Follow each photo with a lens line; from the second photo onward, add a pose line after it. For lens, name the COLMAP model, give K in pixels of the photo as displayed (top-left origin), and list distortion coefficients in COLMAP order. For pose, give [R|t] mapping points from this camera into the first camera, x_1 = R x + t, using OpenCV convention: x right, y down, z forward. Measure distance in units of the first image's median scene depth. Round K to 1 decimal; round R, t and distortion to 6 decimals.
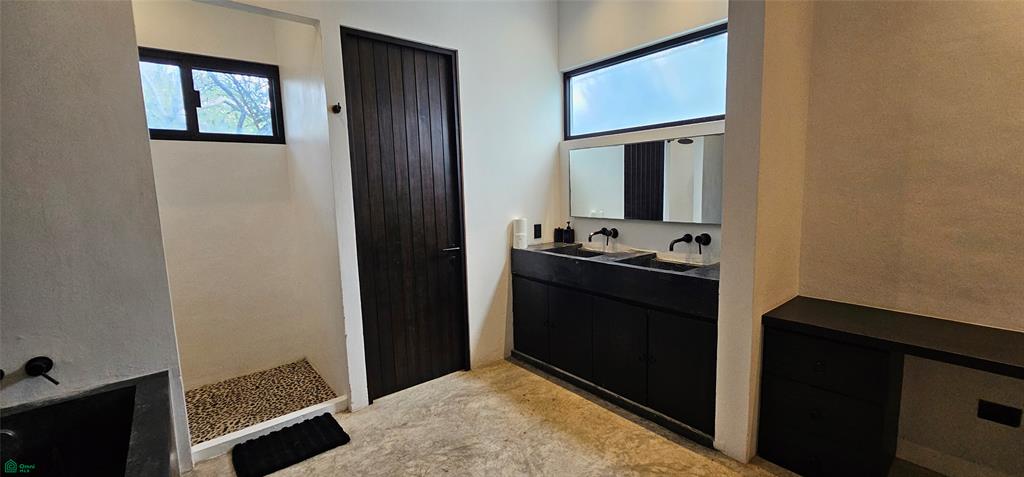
lens RADIAL K [[417.4, 0, 516.2], [0, 417.4, 234.5], [0, 0, 1]] dist [0.001037, 0.000019]
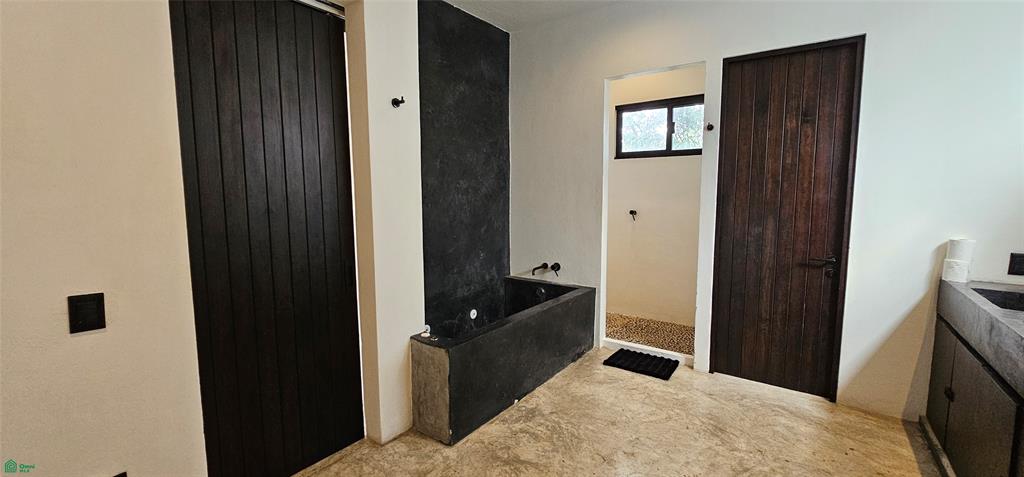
lens RADIAL K [[417.4, 0, 516.8], [0, 417.4, 235.2], [0, 0, 1]] dist [0.001037, 0.000019]
pose [[0.249853, 0.124866, -0.960199, 0.612782], [-0.116531, 0.988320, 0.098201, -0.032812], [0.961246, 0.087357, 0.261485, 0.128108]]
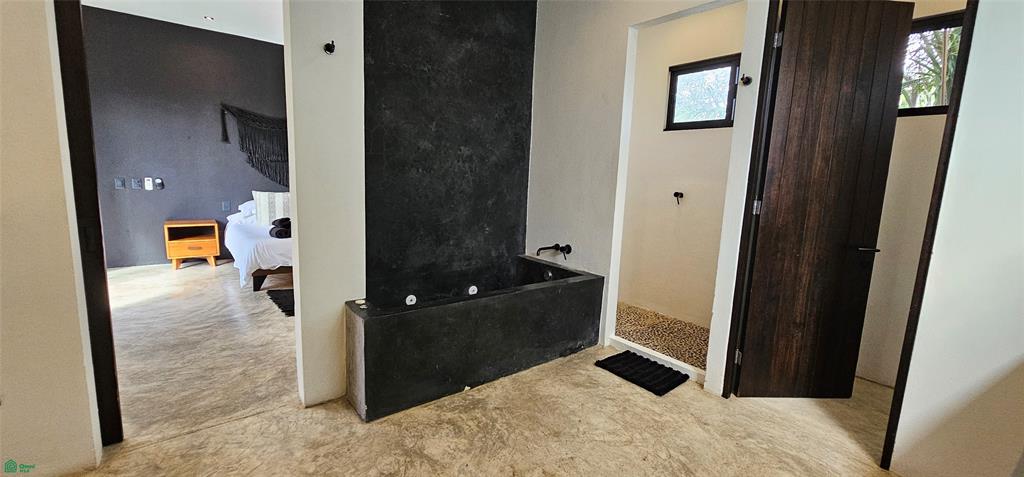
lens RADIAL K [[417.4, 0, 515.9], [0, 417.4, 234.7], [0, 0, 1]] dist [0.001037, 0.000019]
pose [[-0.019620, 0.170534, -0.985156, 0.530893], [-0.157321, 0.972545, 0.171484, -0.036835], [0.987353, 0.158350, 0.007748, 0.480535]]
